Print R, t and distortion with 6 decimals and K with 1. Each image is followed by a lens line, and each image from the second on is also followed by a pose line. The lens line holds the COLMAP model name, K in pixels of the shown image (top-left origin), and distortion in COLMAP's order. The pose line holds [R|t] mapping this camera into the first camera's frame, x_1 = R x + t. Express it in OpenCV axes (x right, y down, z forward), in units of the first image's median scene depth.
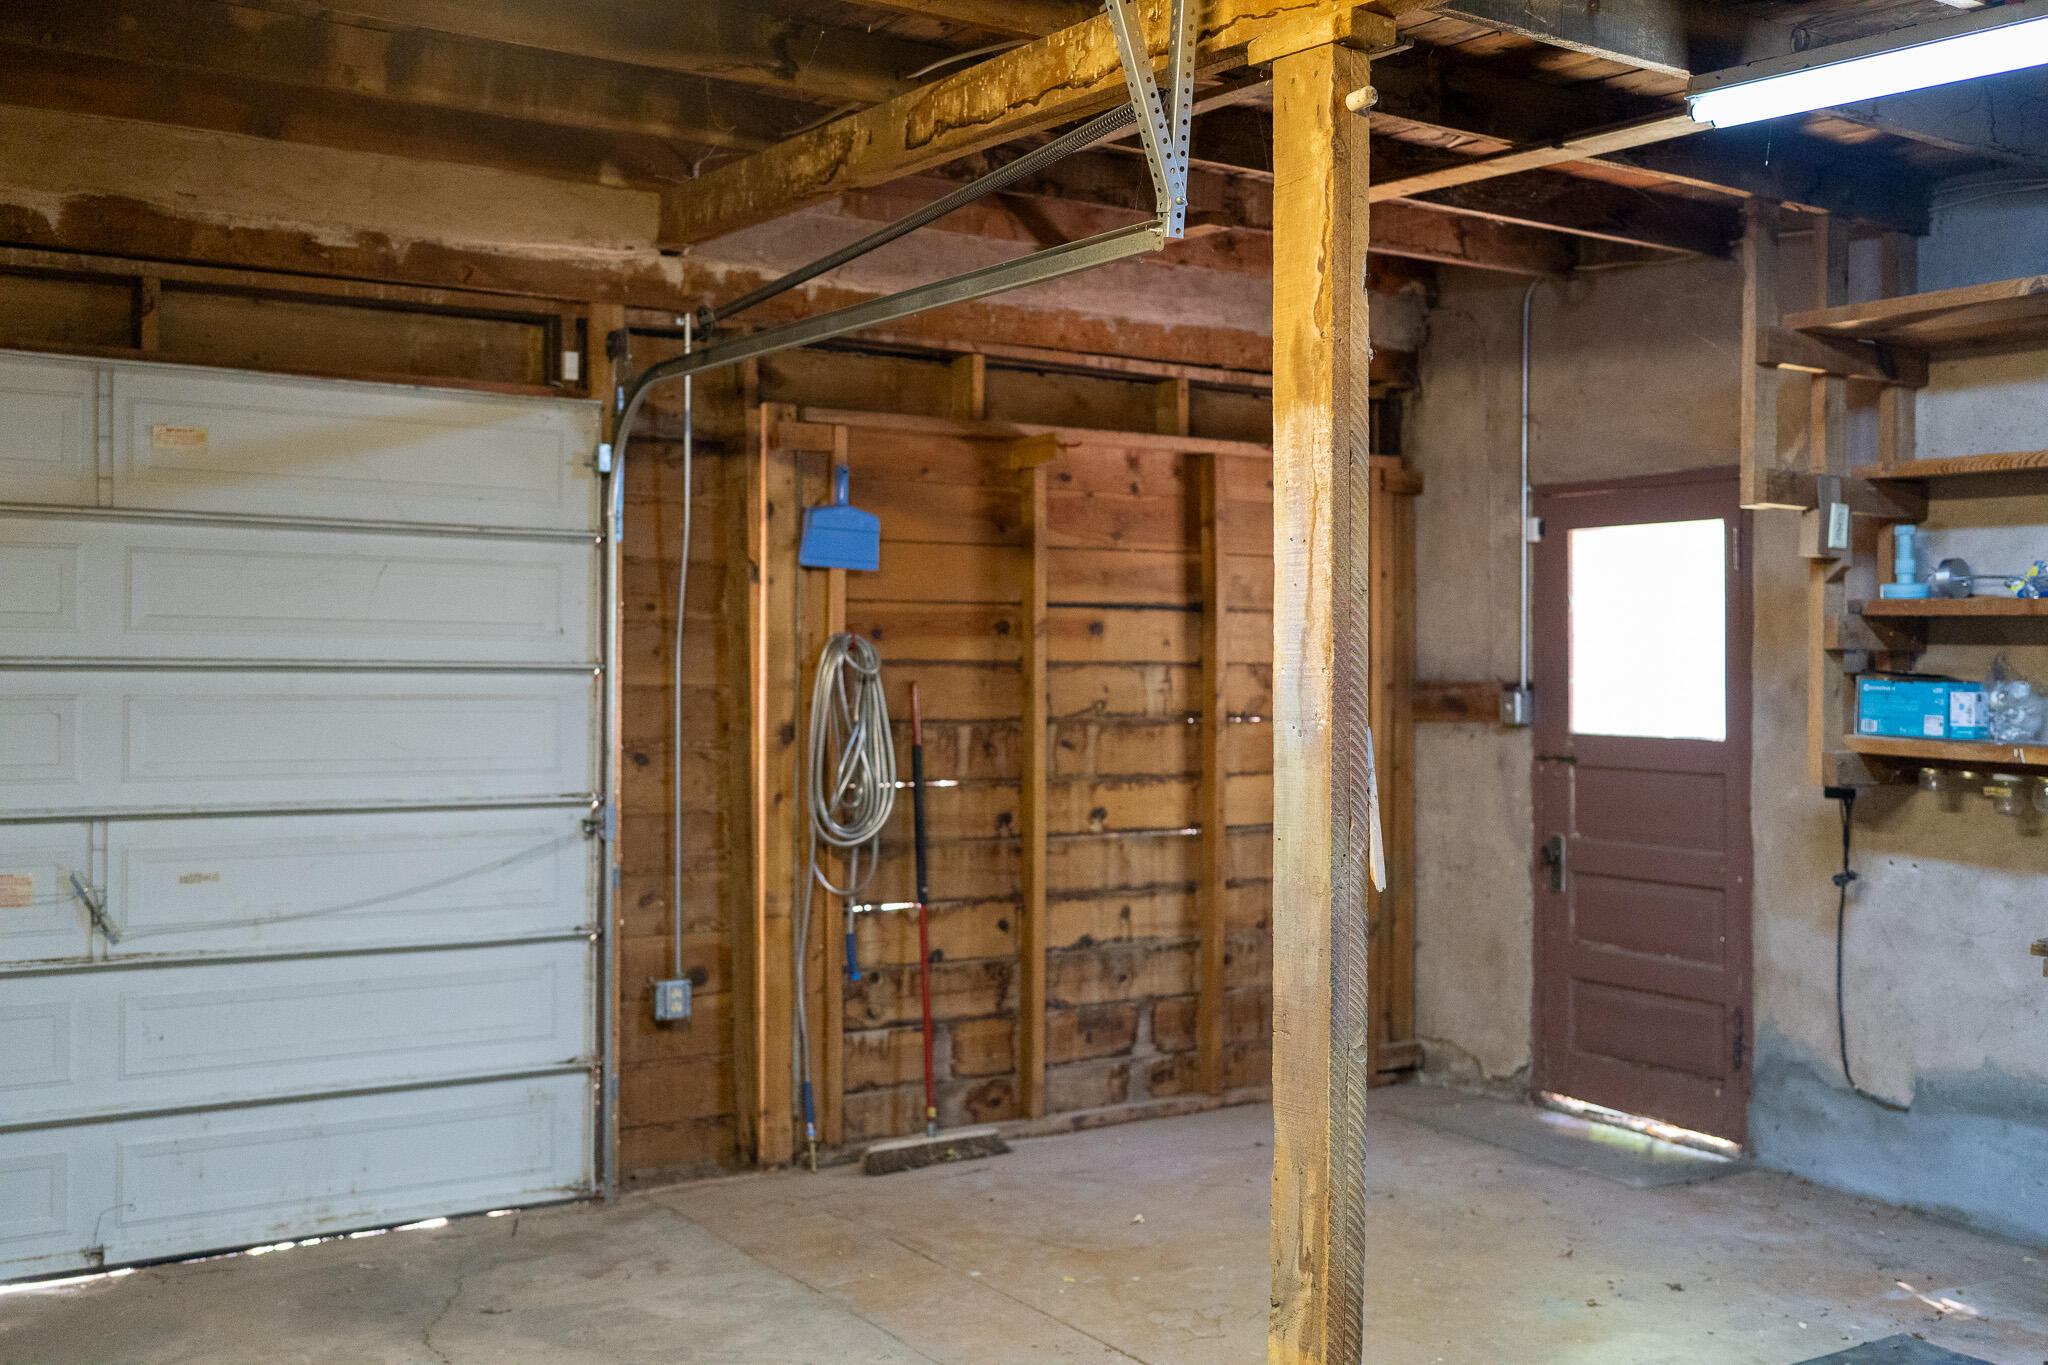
lens RADIAL K [[1964.9, 0, 1021.6], [0, 1964.9, 693.6], [0, 0, 1]] dist [0.009003, 0.000000]
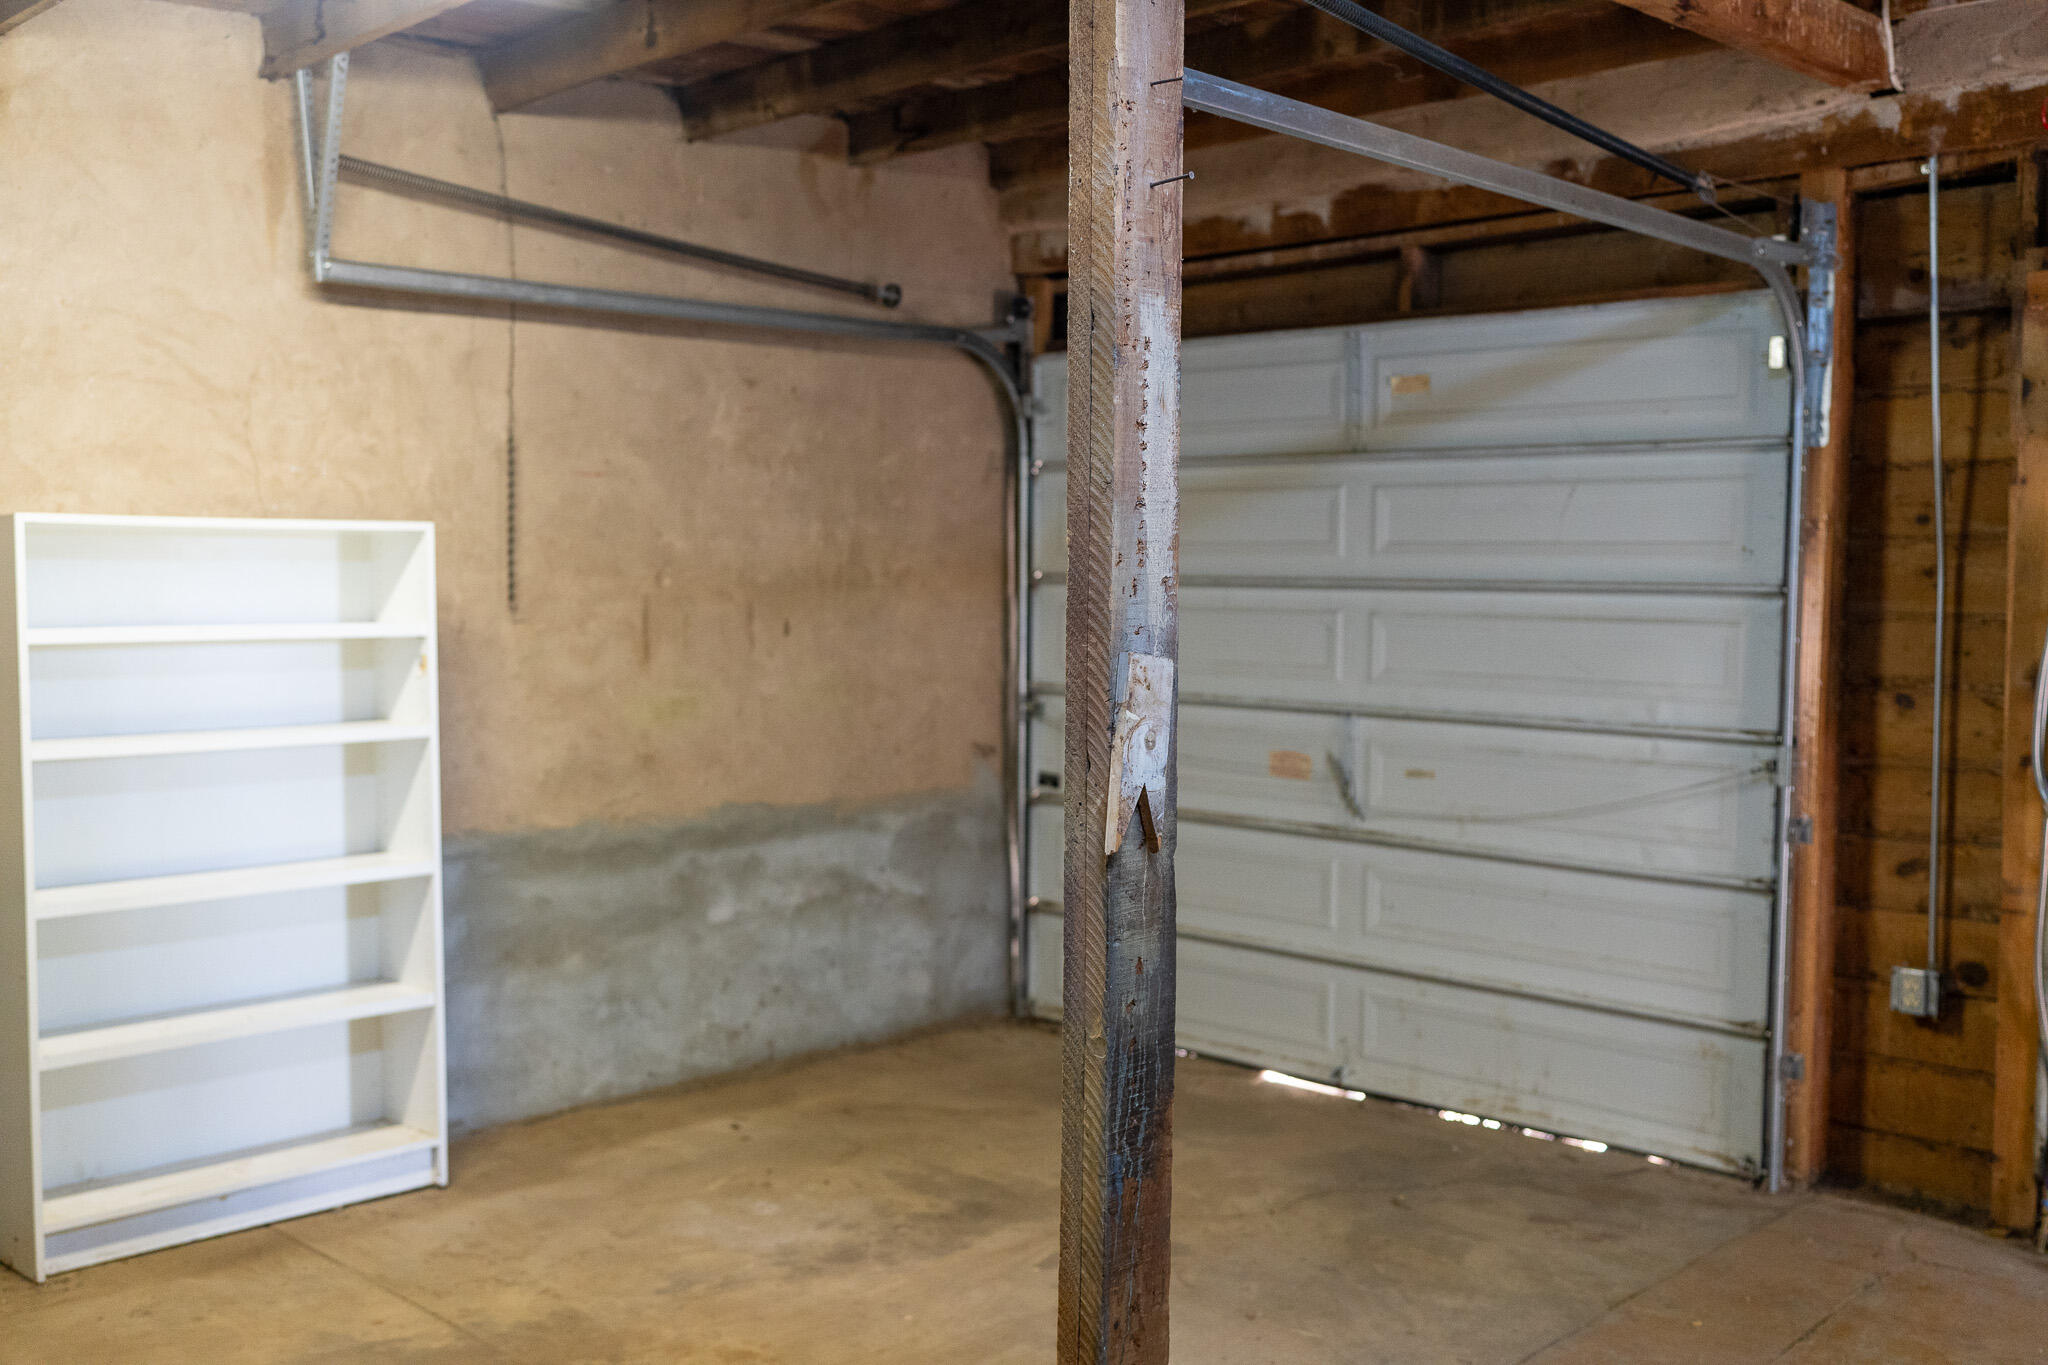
lens RADIAL K [[1964.9, 0, 1017.6], [0, 1964.9, 677.5], [0, 0, 1]] dist [0.009003, 0.000000]
pose [[0.246678, 0.046480, -0.967982, 0.617524], [-0.023105, 0.998847, 0.042074, -0.003638], [0.968822, 0.011987, 0.247467, 0.495348]]
